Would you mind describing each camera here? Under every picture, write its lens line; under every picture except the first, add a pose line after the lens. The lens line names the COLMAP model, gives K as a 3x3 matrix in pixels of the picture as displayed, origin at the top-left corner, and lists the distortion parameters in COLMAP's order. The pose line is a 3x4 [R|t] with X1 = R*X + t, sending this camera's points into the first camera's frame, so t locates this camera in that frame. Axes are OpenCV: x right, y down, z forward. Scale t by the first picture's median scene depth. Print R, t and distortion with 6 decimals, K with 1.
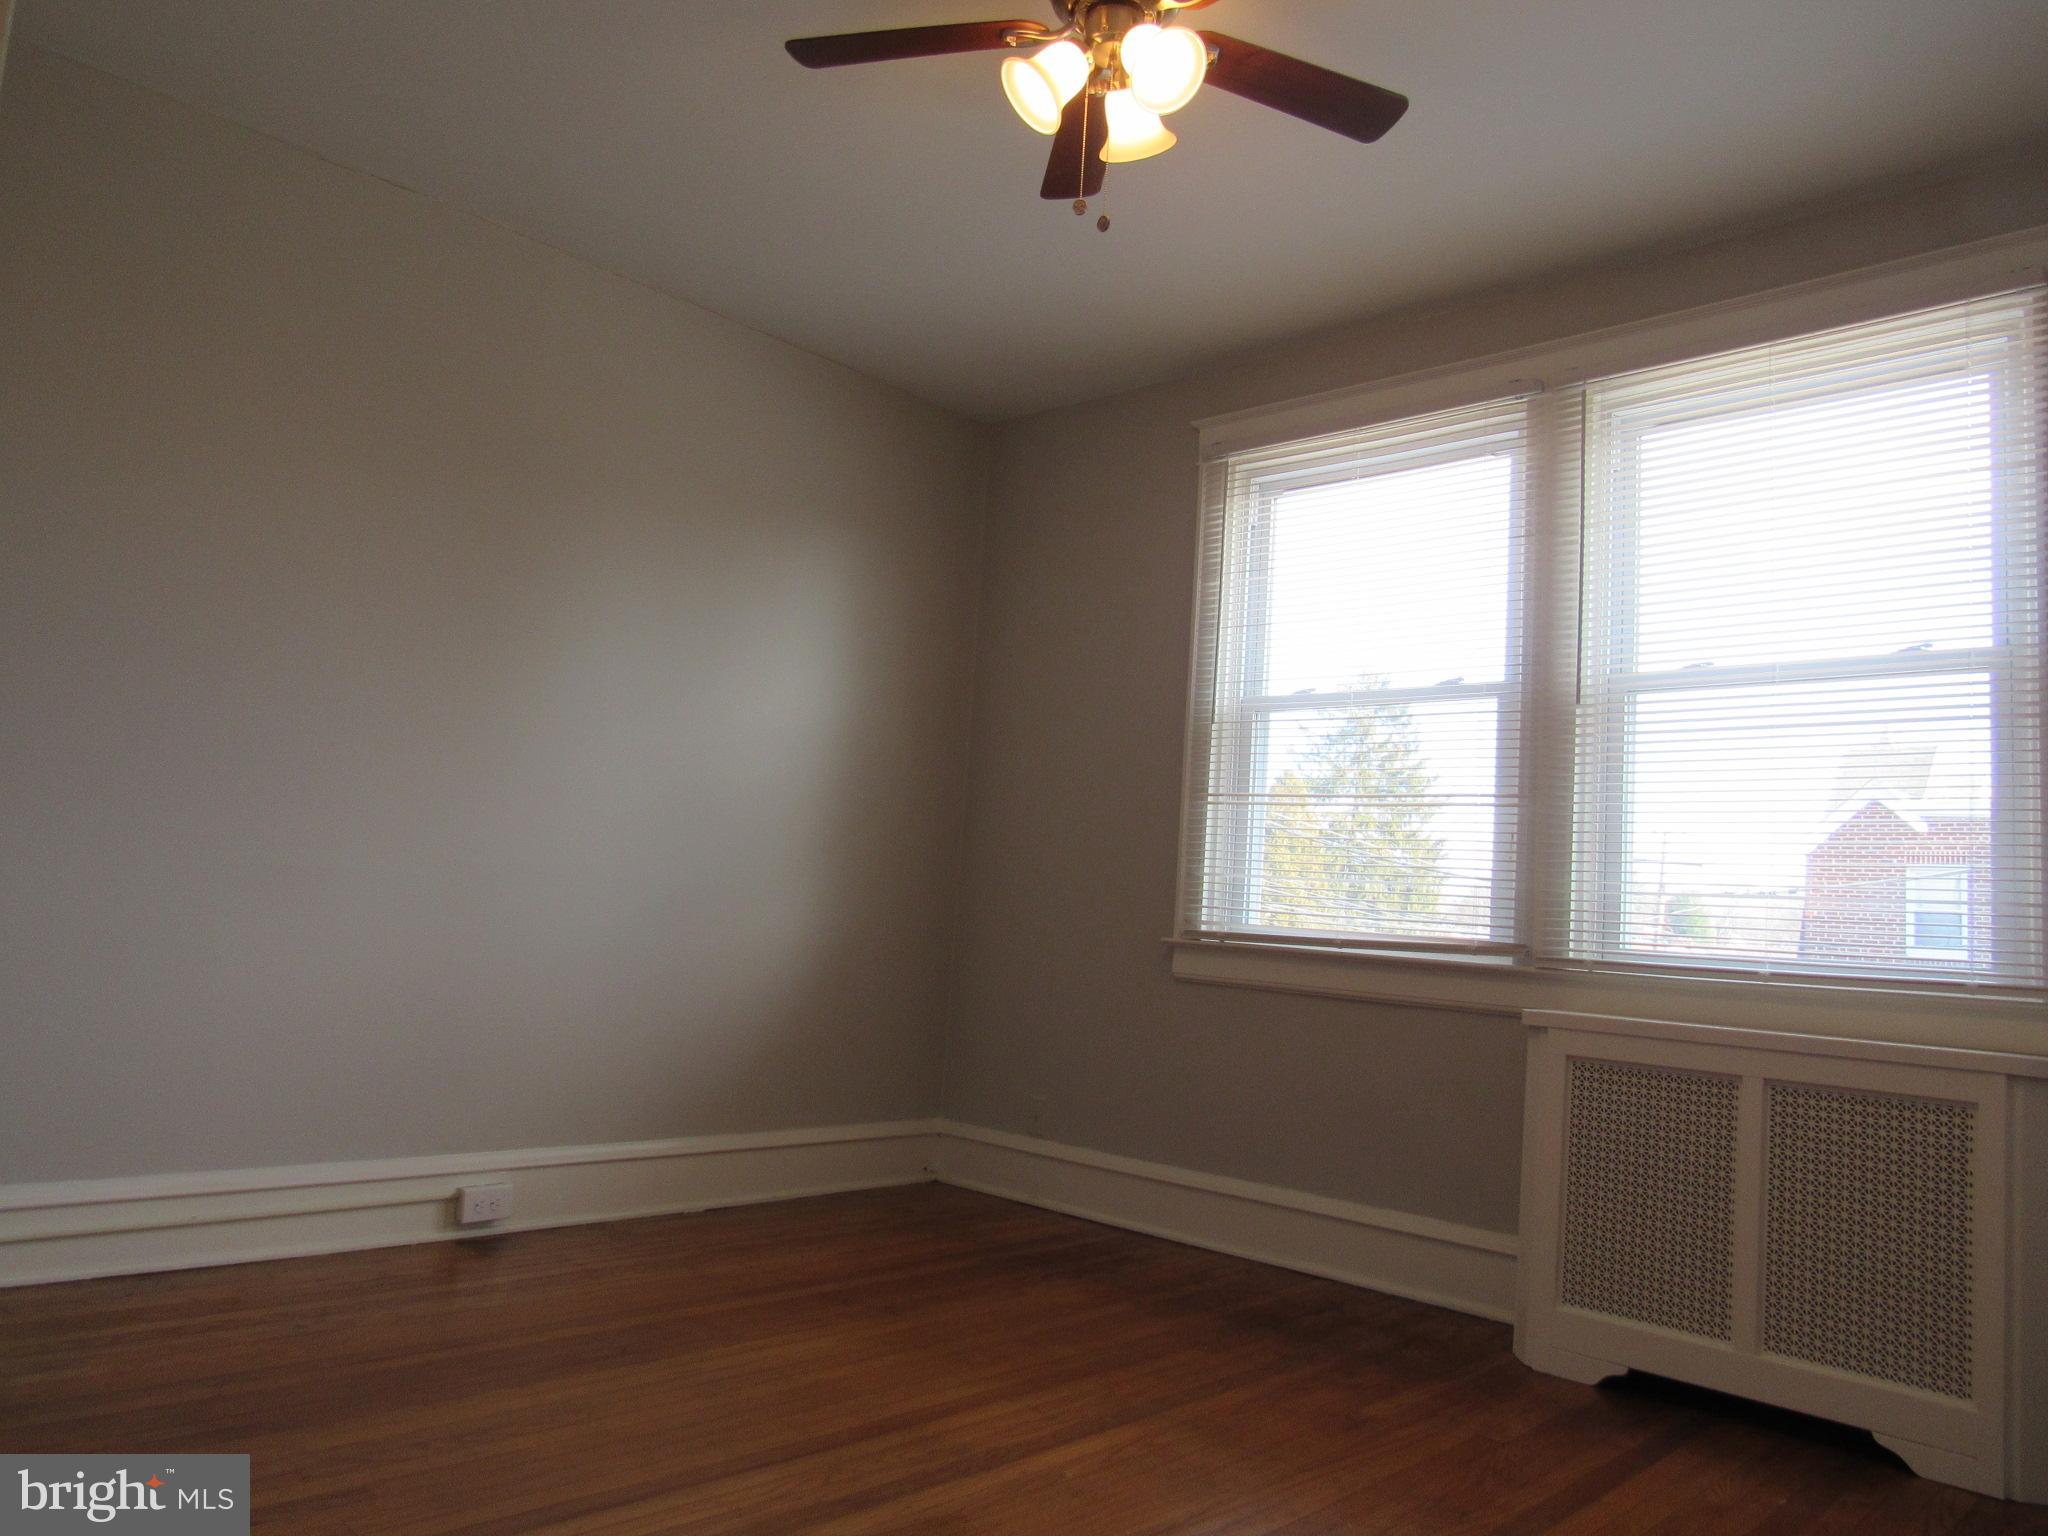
lens RADIAL K [[1459.5, 0, 1041.5], [0, 1459.5, 769.1], [0, 0, 1]] dist [-0.011613, 0.006669]
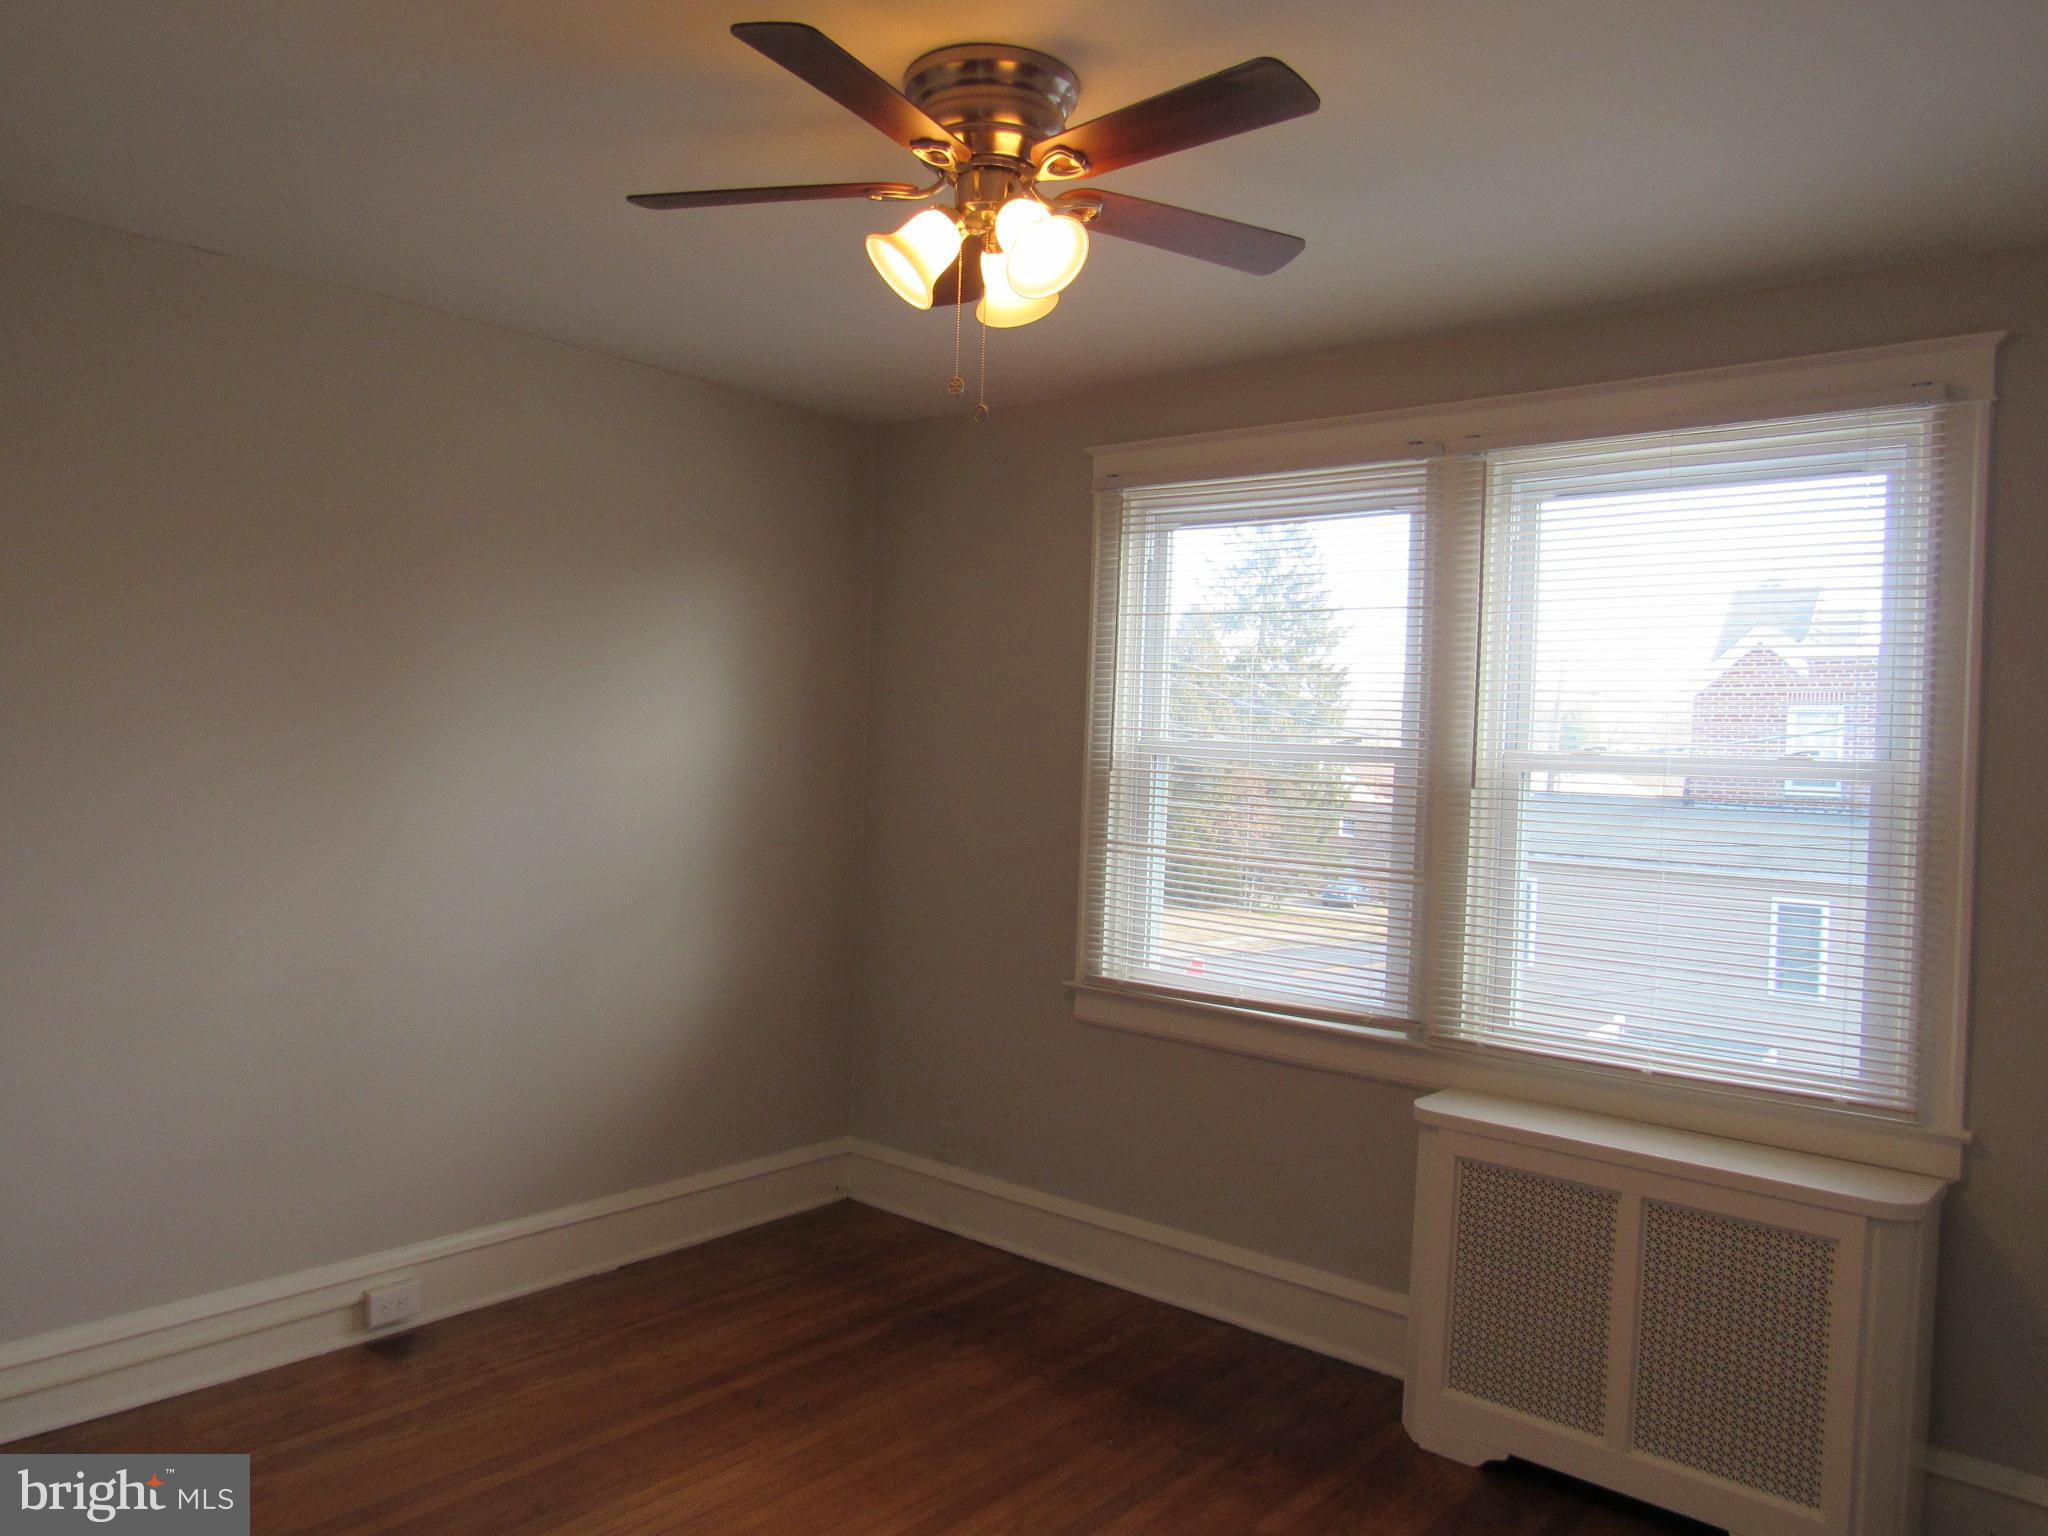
lens RADIAL K [[1470.3, 0, 1030.9], [0, 1470.3, 762.9], [0, 0, 1]] dist [-0.010533, -0.000503]
pose [[0.998163, -0.027743, 0.053869, 0.011463], [0.021089, 0.992504, 0.120377, -0.179059], [-0.056805, -0.119020, 0.991266, 0.020708]]
